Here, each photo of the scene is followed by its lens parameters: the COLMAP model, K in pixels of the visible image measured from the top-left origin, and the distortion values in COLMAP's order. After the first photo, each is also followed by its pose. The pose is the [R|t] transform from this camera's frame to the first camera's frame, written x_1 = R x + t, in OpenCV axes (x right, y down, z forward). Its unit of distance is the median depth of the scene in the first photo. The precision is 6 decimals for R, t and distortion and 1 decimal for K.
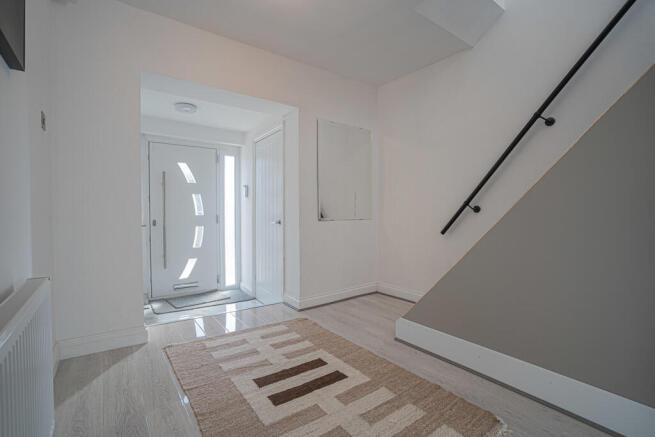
lens RADIAL K [[299.8, 0, 326.8], [0, 299.8, 218.1], [0, 0, 1]] dist [-0.004210, 0.004184]
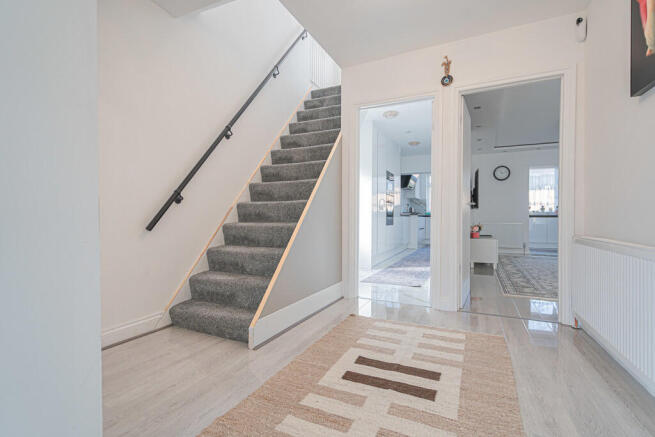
lens RADIAL K [[299.8, 0, 327.5], [0, 299.8, 220.5], [0, 0, 1]] dist [-0.004210, 0.004184]
pose [[-0.462736, 0.007522, 0.886464, -0.774540], [0.012207, 0.999923, -0.002112, 0.058871], [-0.886412, 0.009844, -0.462792, 1.521917]]
